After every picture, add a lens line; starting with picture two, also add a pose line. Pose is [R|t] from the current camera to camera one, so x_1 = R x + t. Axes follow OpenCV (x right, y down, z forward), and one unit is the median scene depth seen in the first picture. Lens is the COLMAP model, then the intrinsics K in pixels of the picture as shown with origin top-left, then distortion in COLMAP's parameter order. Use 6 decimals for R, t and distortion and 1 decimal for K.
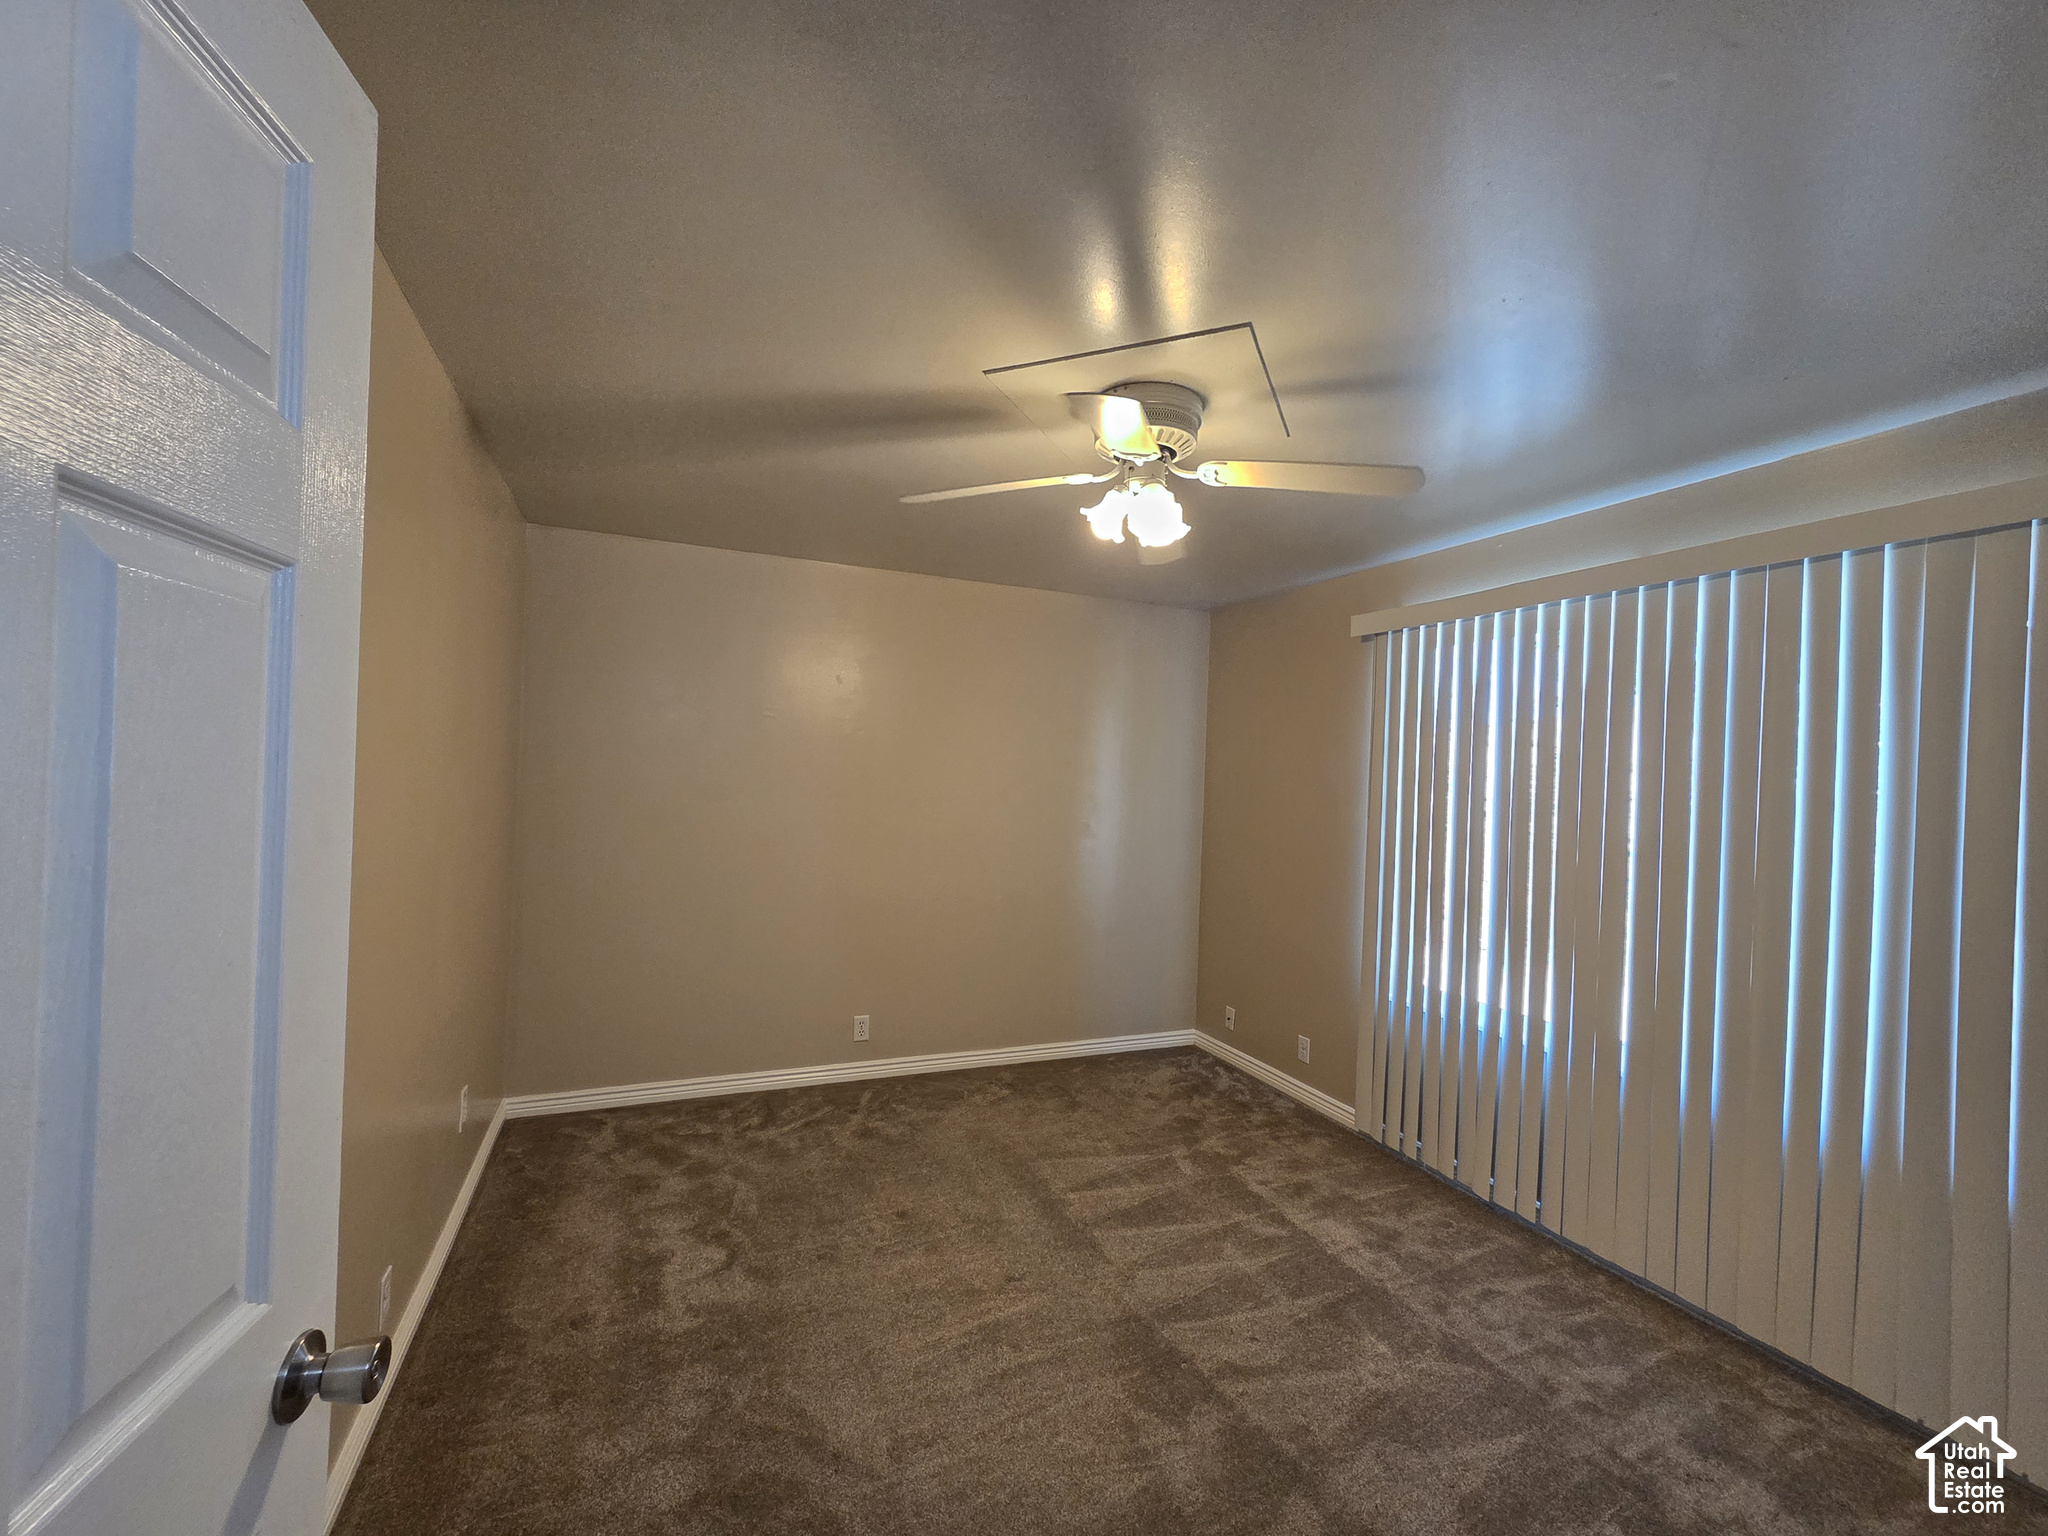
lens RADIAL K [[823.5, 0, 1024.0], [0, 823.5, 768.0], [0, 0, 1]] dist [-0.000003, 0.000042]
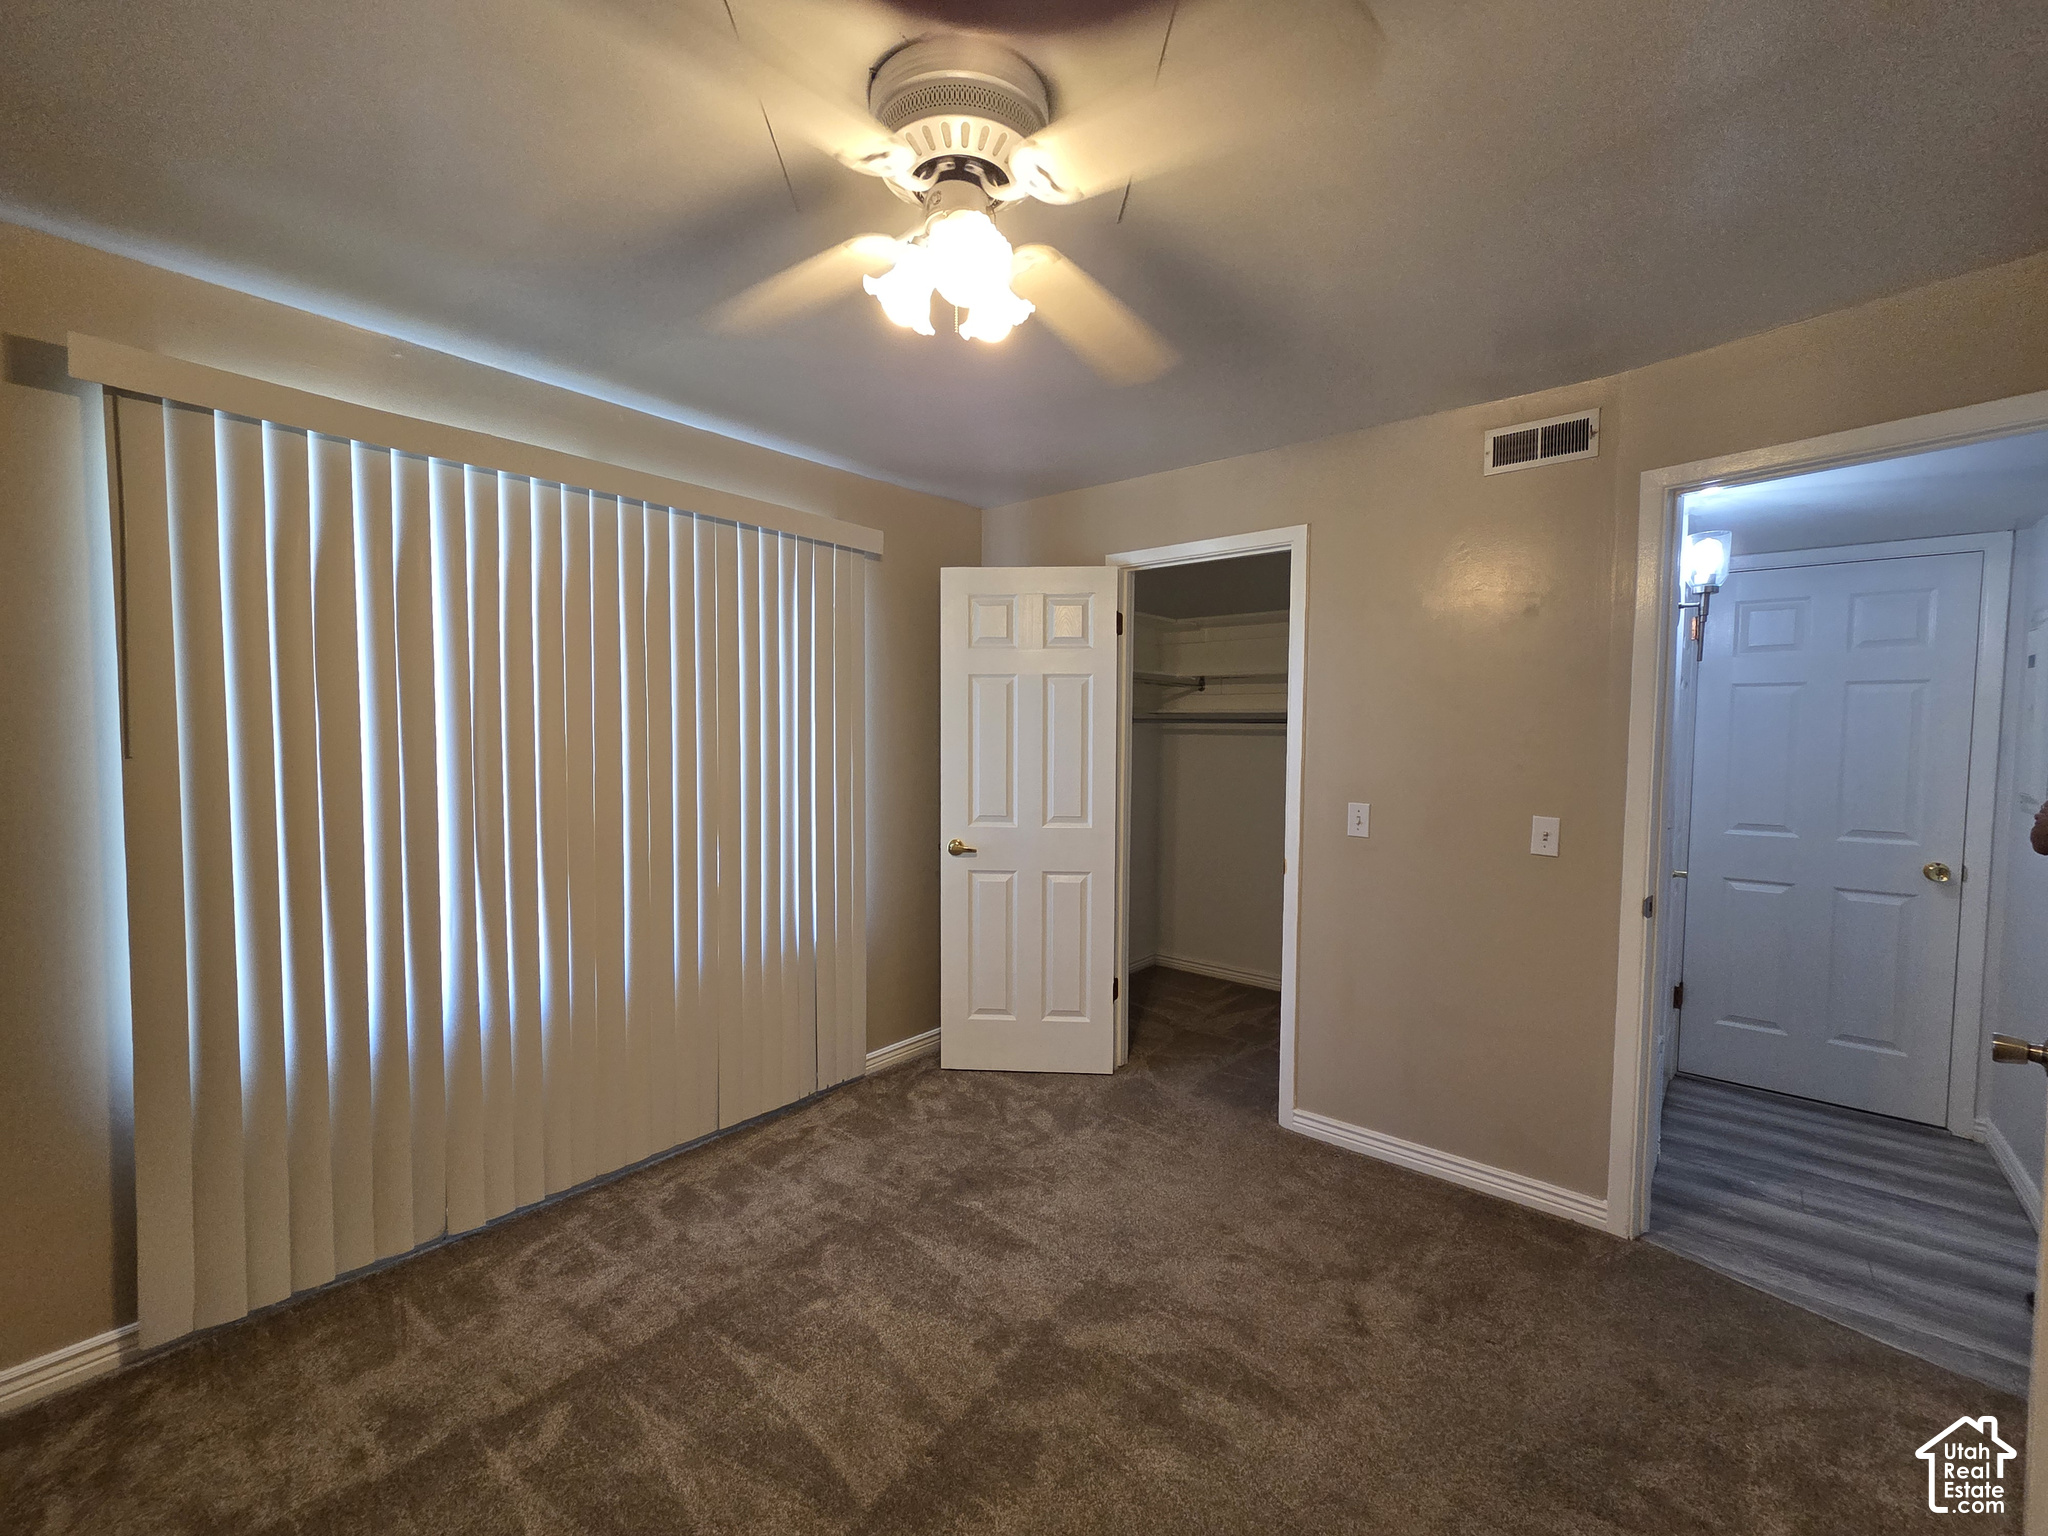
lens RADIAL K [[847.4, 0, 1024.0], [0, 847.4, 768.0], [0, 0, 1]] dist [-0.000854, -0.000252]
pose [[-0.431753, -0.082757, 0.898187, -0.434359], [-0.031433, 0.996558, 0.076711, 0.012060], [-0.901444, 0.004887, -0.432868, 1.084884]]
